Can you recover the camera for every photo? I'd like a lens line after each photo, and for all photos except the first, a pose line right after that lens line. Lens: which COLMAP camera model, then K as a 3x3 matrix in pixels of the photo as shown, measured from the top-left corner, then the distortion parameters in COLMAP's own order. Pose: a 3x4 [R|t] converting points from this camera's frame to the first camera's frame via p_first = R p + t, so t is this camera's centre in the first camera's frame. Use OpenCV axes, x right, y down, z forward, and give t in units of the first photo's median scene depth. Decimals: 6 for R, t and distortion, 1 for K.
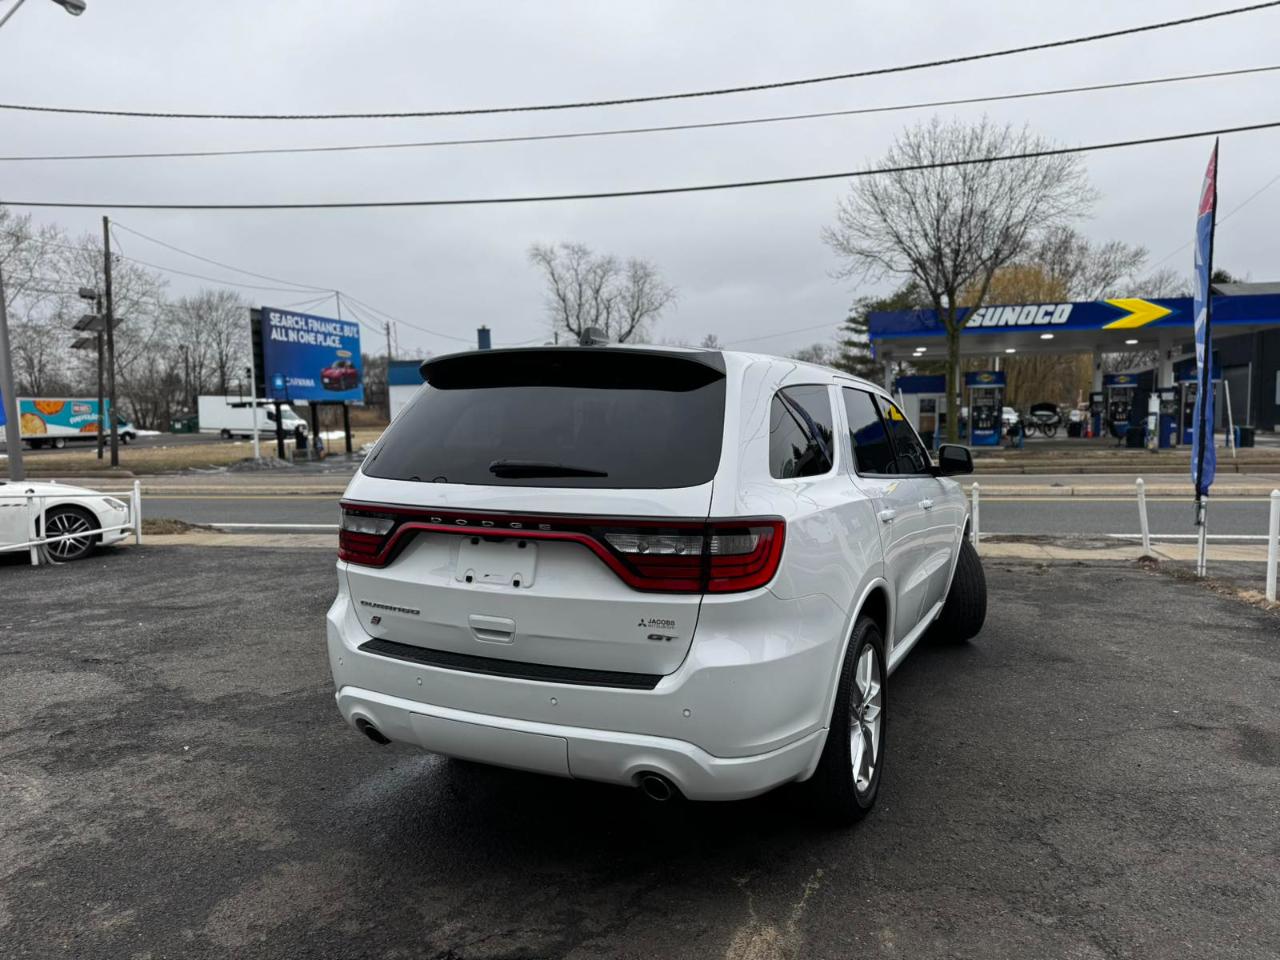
lens RADIAL K [[897.2, 0, 638.1], [0, 897.2, 480.3], [0, 0, 1]] dist [0.074325, -0.105399]
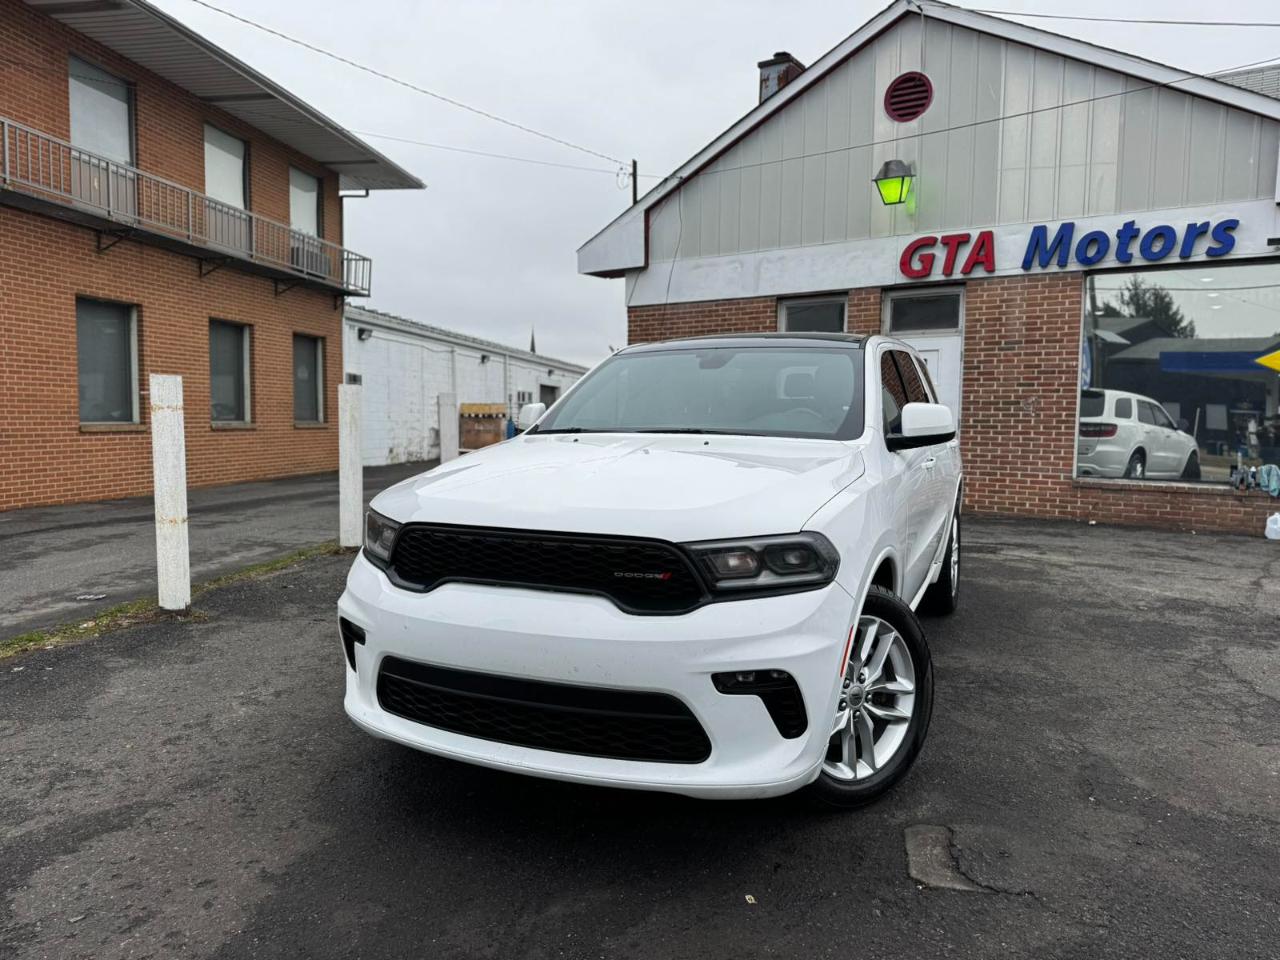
lens RADIAL K [[898.5, 0, 641.7], [0, 898.5, 482.5], [0, 0, 1]] dist [0.059050, -0.078959]
pose [[-0.998675, 0.012330, -0.049966, 0.045946], [0.004688, 0.988633, 0.150277, -0.015456], [0.051251, 0.149843, -0.987380, 0.300516]]
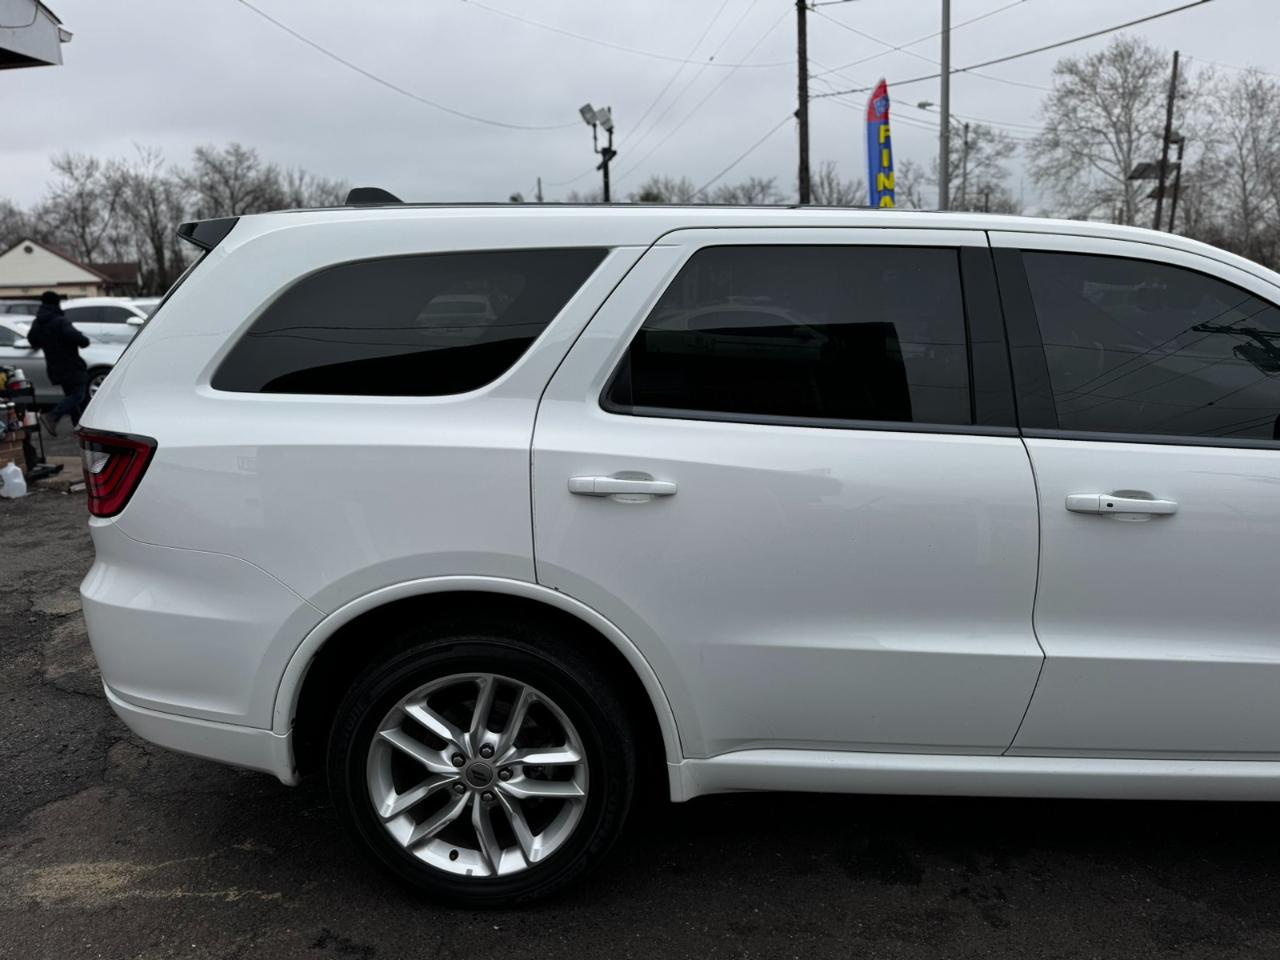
lens RADIAL K [[905.3, 0, 642.7], [0, 905.3, 480.8], [0, 0, 1]] dist [0.022273, -0.027175]
pose [[0.424345, 0.196780, -0.883860, 0.089222], [-0.052019, 0.979787, 0.193163, -0.008511], [0.904005, -0.035990, 0.426003, 0.087545]]
